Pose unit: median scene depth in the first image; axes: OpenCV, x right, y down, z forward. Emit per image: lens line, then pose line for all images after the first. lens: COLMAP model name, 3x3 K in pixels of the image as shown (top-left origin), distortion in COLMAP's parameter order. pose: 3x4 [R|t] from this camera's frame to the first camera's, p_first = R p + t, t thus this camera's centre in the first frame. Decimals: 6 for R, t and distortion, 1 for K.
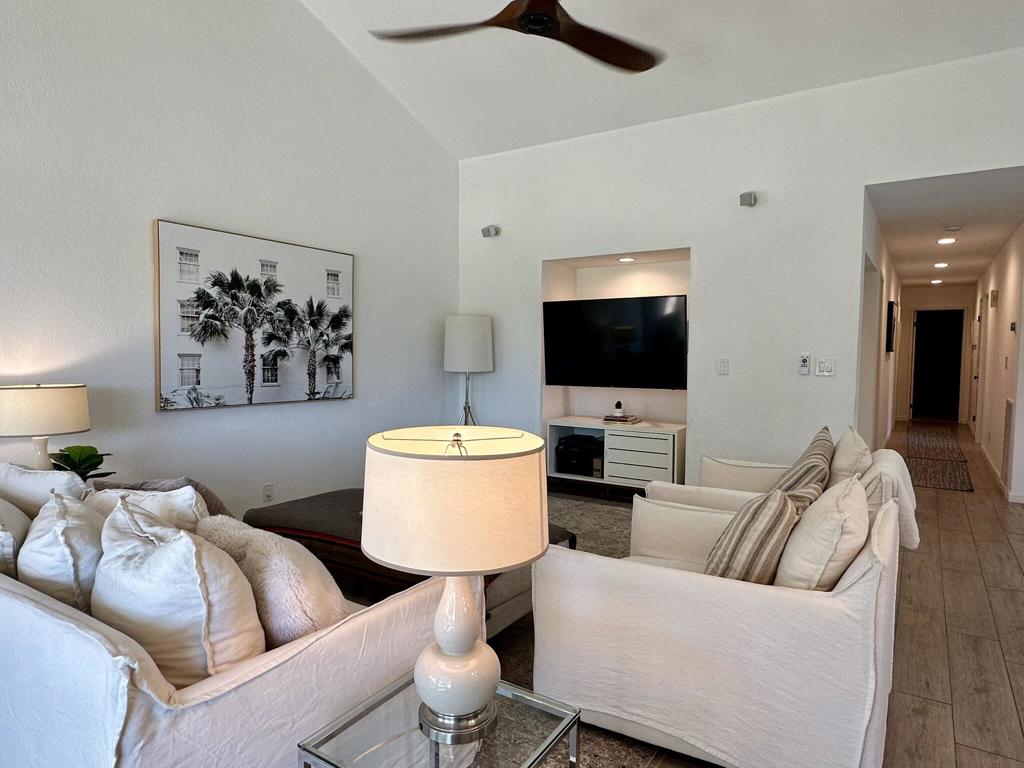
lens RADIAL K [[627.2, 0, 512.8], [0, 627.2, 387.2], [0, 0, 1]] dist [0.000727, 0.002296]
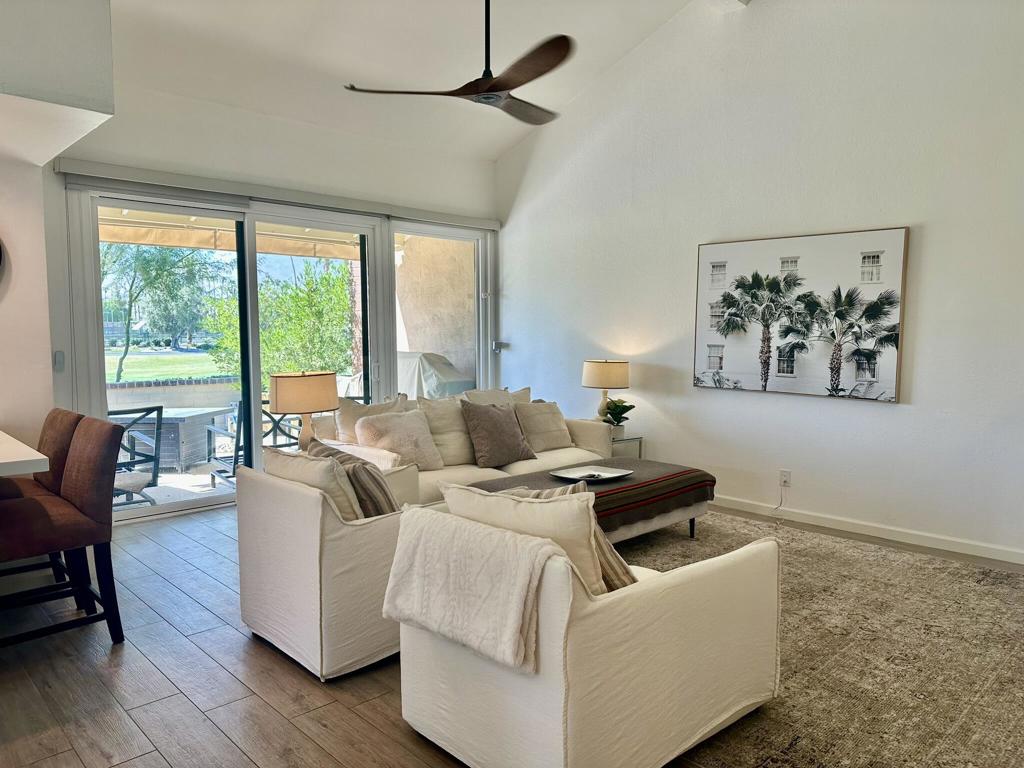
lens RADIAL K [[718.6, 0, 513.8], [0, 718.6, 381.5], [0, 0, 1]] dist [0.037303, -0.005868]
pose [[-0.219303, 0.071119, -0.973061, 0.912063], [-0.056703, 0.994725, 0.085482, -0.073277], [0.974008, 0.073922, -0.214114, 0.837445]]
